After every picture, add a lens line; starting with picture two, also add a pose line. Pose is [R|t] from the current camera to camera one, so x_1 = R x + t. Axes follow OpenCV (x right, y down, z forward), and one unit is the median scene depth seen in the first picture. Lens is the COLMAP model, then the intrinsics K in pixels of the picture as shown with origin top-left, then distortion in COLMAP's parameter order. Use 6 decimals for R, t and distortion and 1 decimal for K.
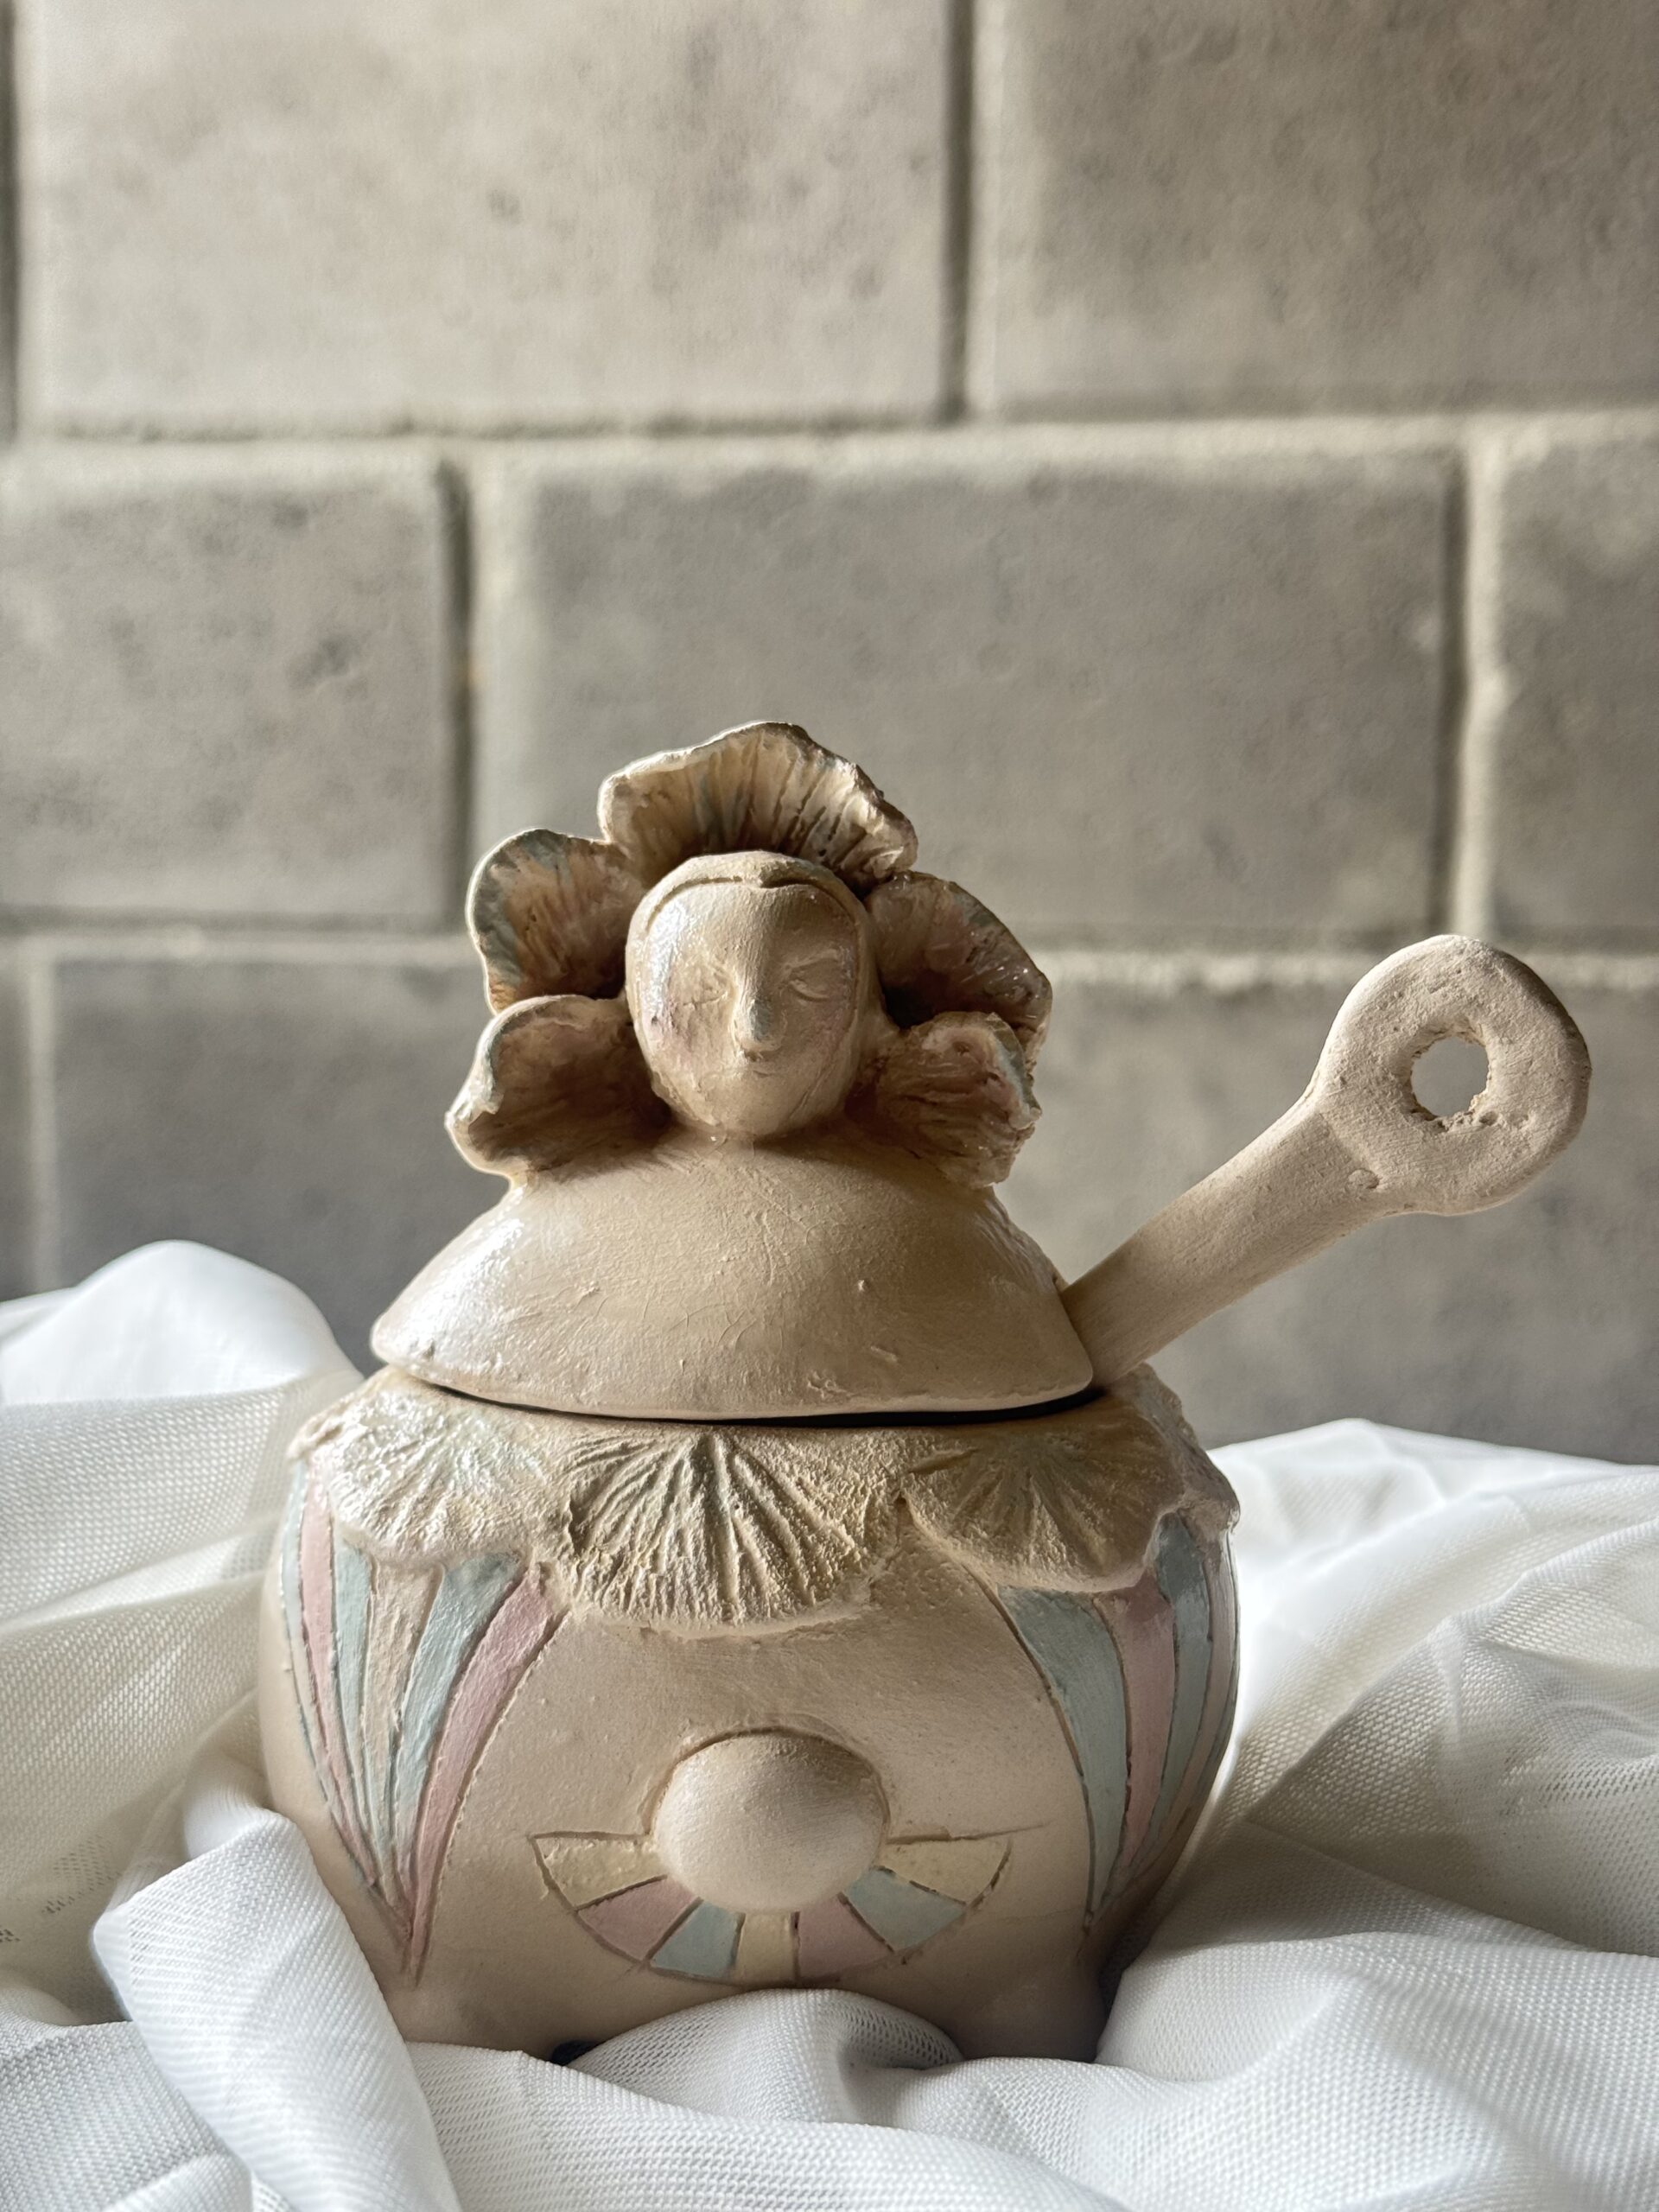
lens RADIAL K [[3164.2, 0, 829.5], [0, 3164.2, 1106.0], [0, 0, 1]] dist [0.159569, -0.311738]
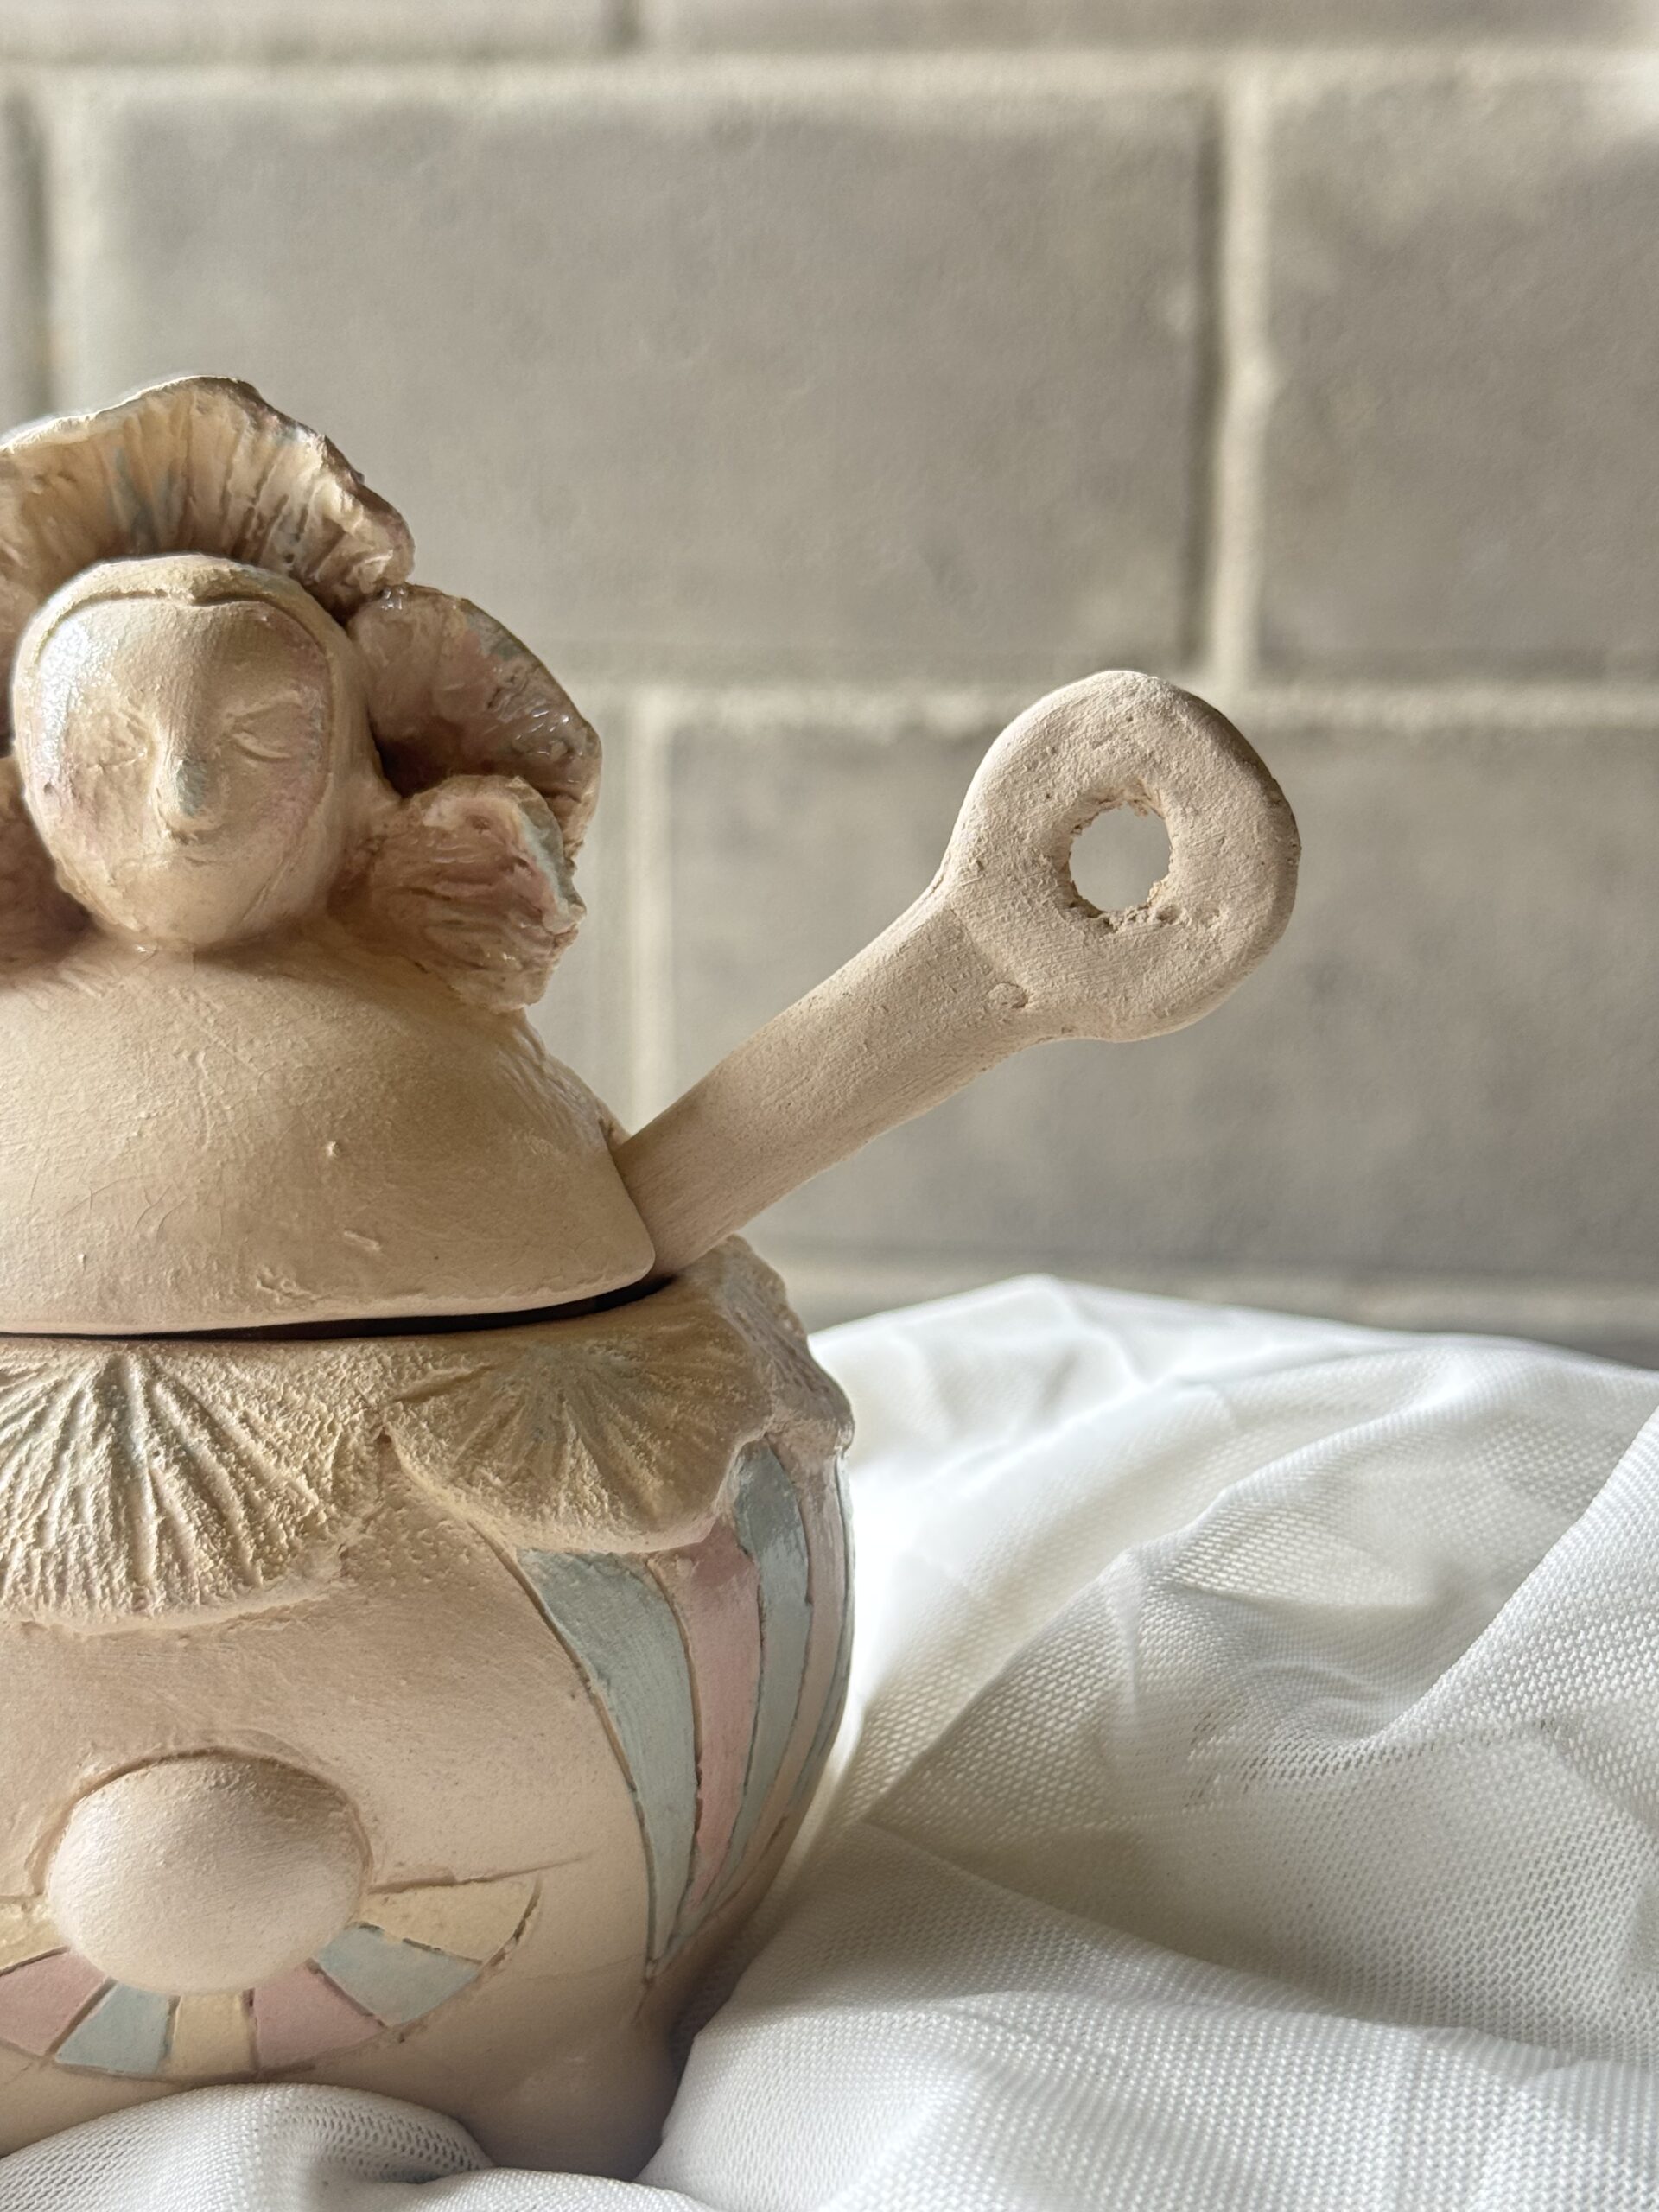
lens RADIAL K [[3583.2, 0, 829.5], [0, 3583.2, 1106.0], [0, 0, 1]] dist [0.128174, -0.005333]
pose [[0.996513, -0.013130, 0.082396, 0.055659], [0.007535, 0.997668, 0.067843, -0.009091], [-0.083095, -0.066986, 0.994288, 0.154285]]
